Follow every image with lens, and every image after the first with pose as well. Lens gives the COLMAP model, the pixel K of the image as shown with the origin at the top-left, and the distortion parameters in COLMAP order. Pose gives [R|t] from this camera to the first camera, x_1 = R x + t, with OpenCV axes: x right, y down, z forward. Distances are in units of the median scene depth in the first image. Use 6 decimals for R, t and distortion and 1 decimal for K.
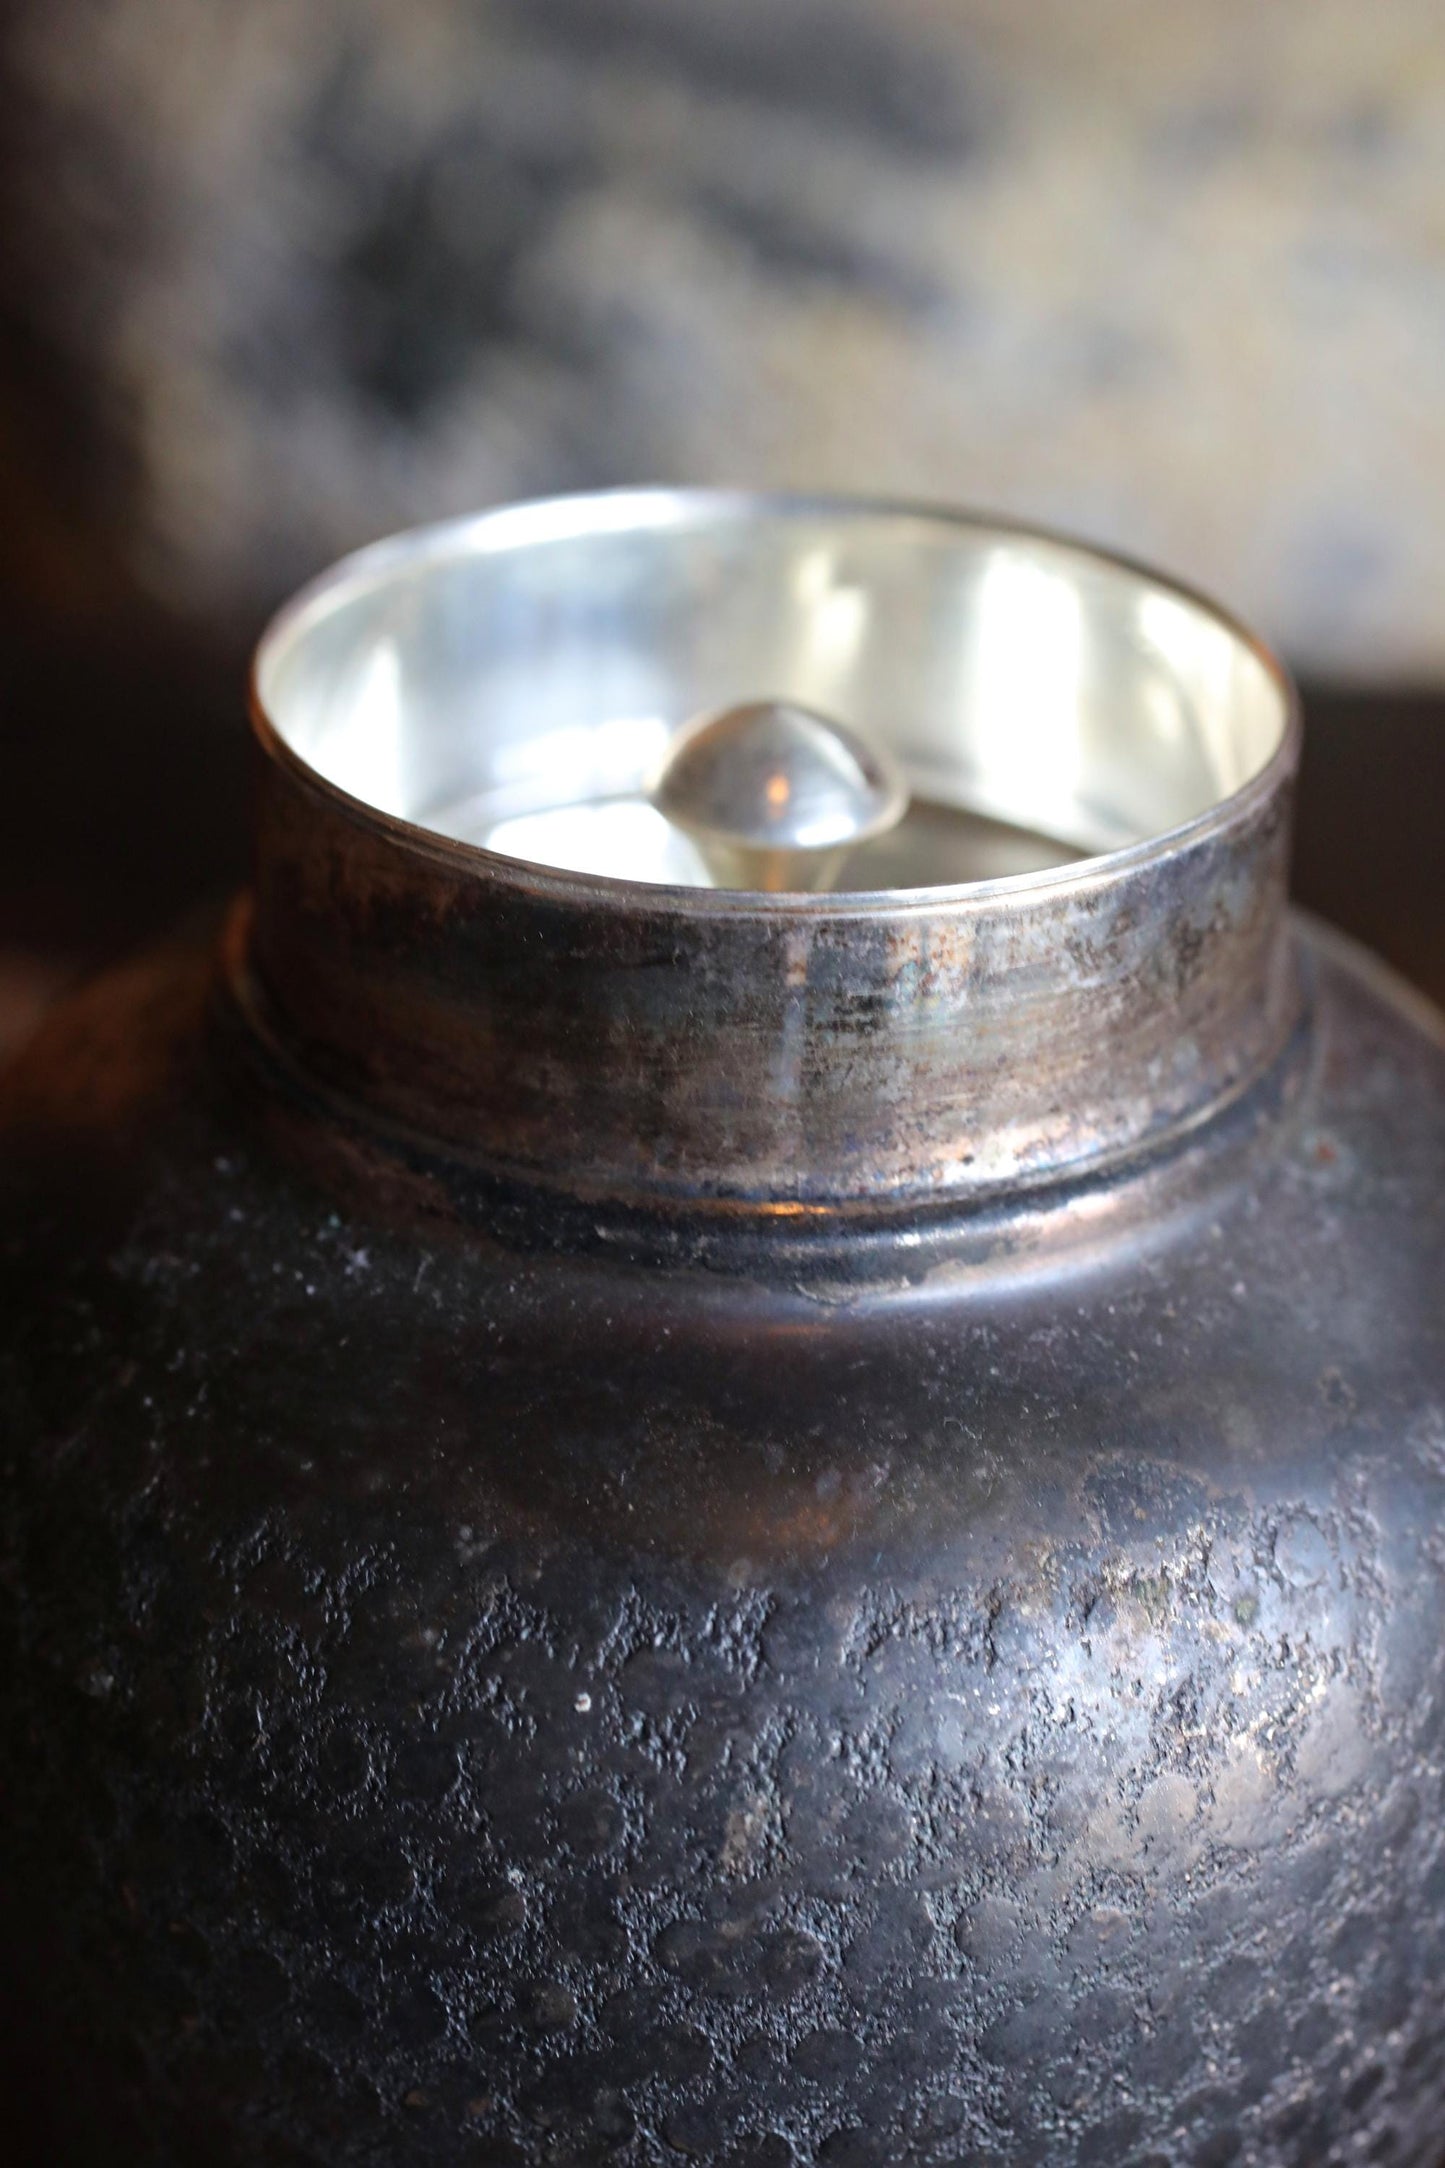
lens RADIAL K [[3744.3, 0, 722.5], [0, 3744.3, 1084.0], [0, 0, 1]] dist [0.023153, 0.012011]
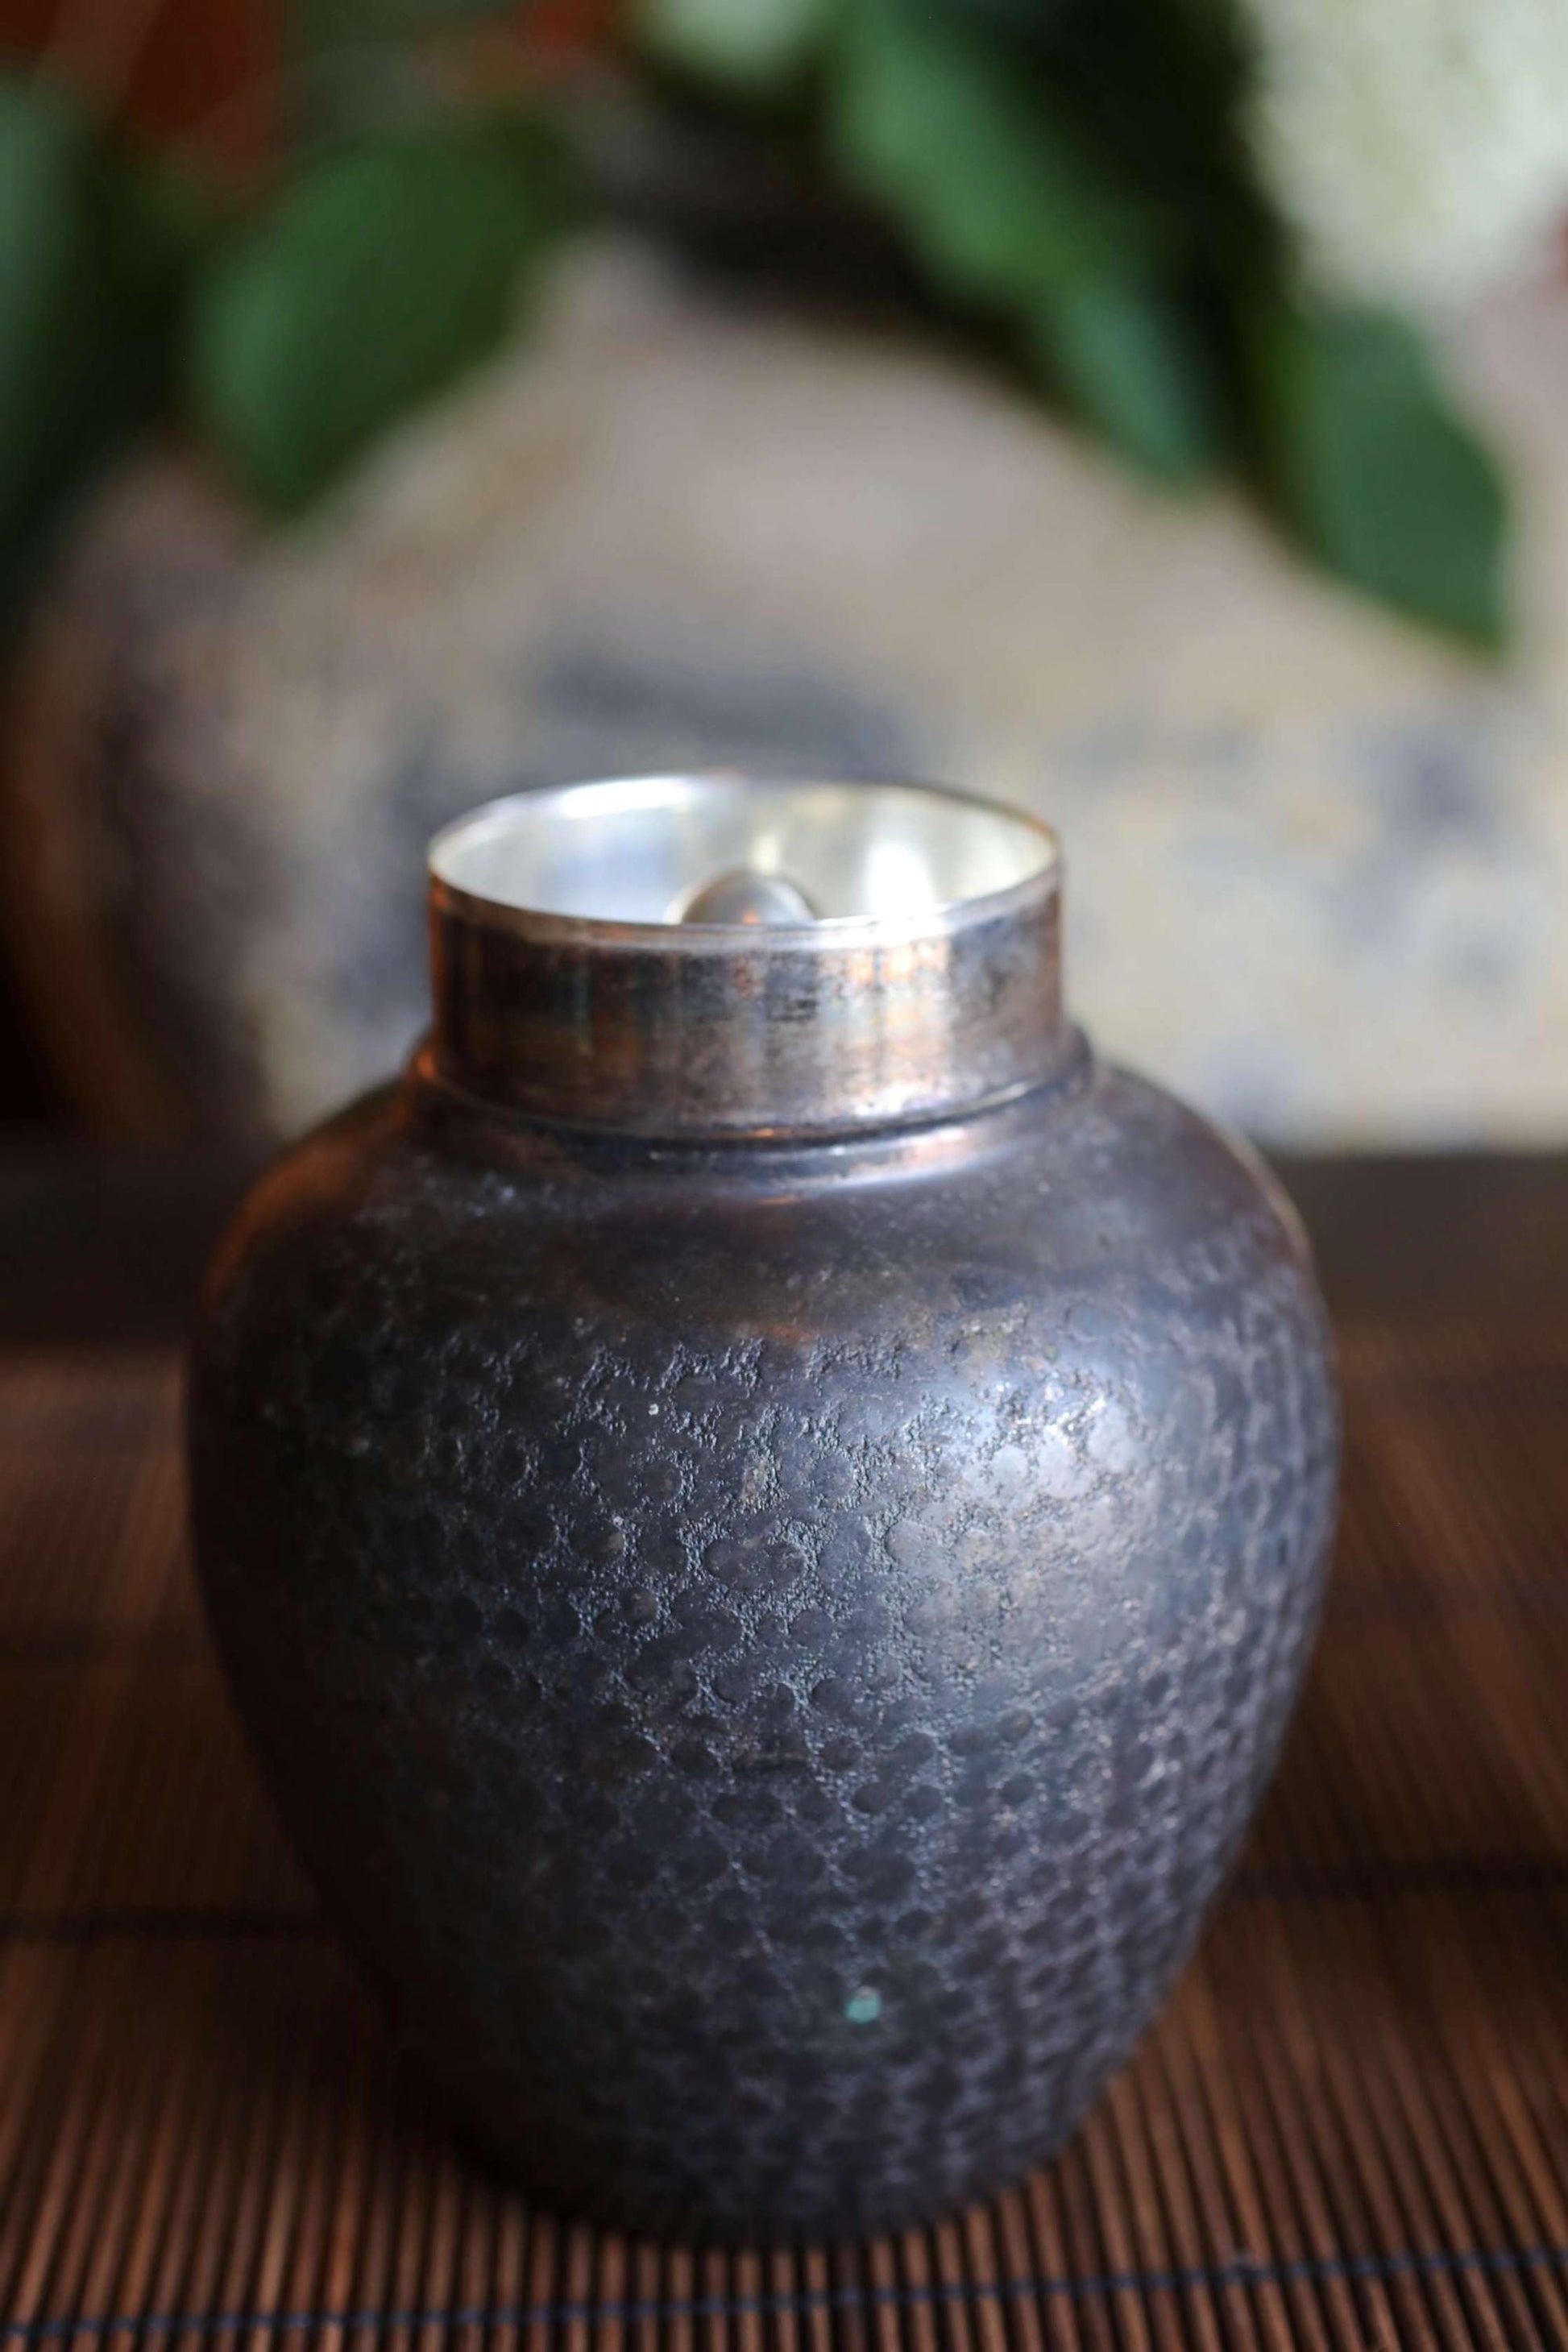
lens RADIAL K [[3719.9, 0, 784.0], [0, 3719.9, 1176.0], [0, 0, 1]] dist [-0.001058, 0.126568]
pose [[0.998692, -0.051087, 0.002088, 0.022191], [0.050593, 0.981489, -0.184714, 0.362383], [0.007387, 0.184578, 0.982790, -0.634632]]
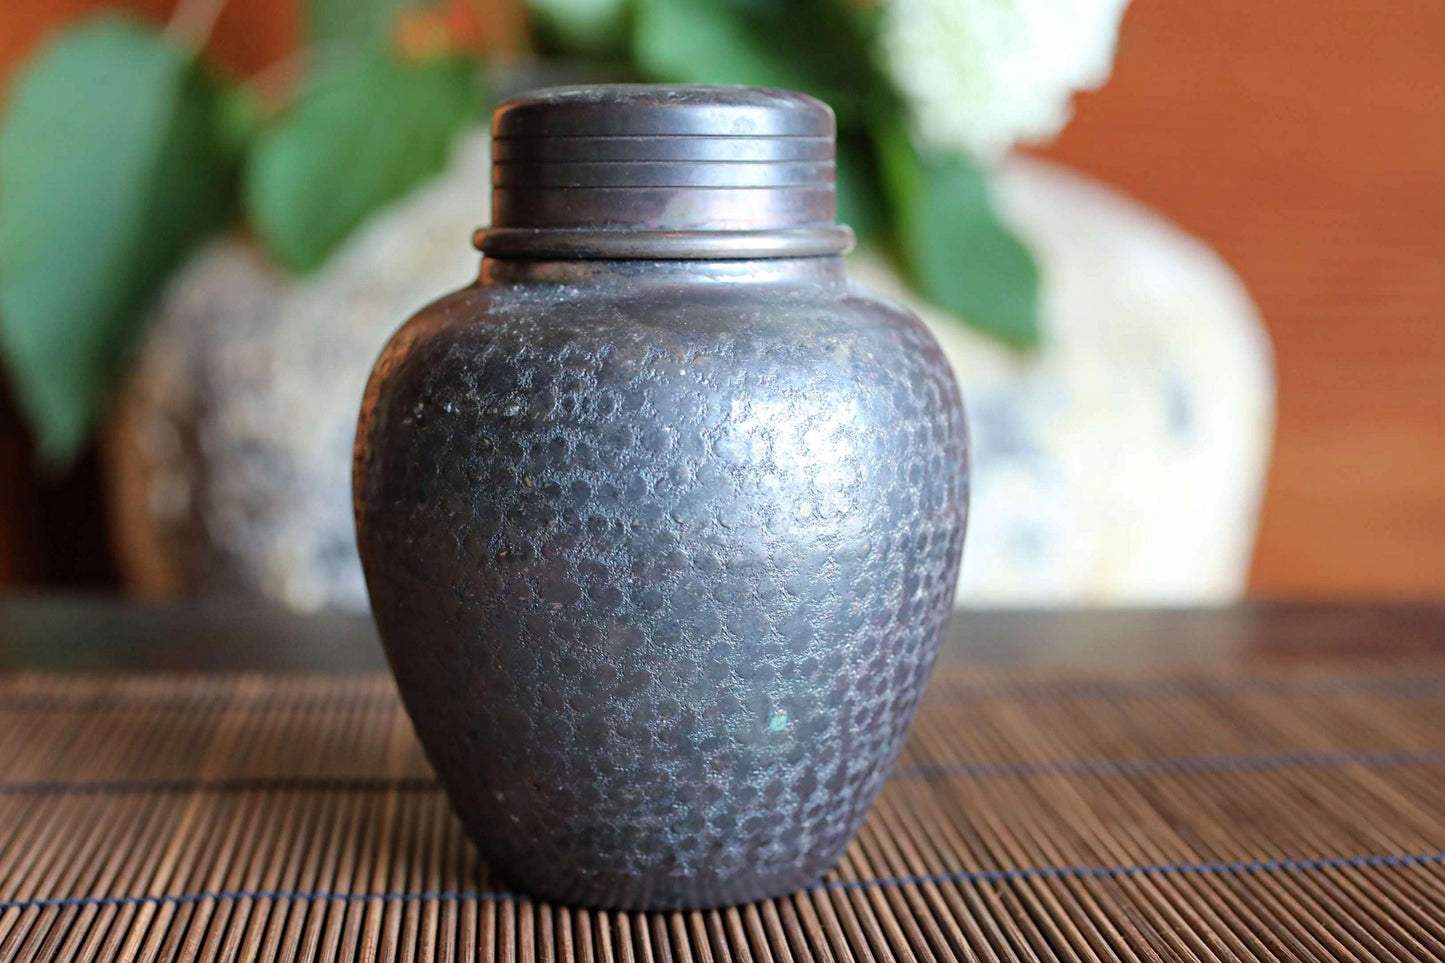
lens RADIAL K [[2285.4, 0, 719.4], [0, 2285.4, 522.8], [0, 0, 1]] dist [-0.001058, 0.126568]
pose [[0.964064, -0.060932, 0.258588, -0.502901], [0.148691, 0.930368, -0.335122, 0.914030], [-0.220163, 0.361528, 0.905994, -0.701622]]
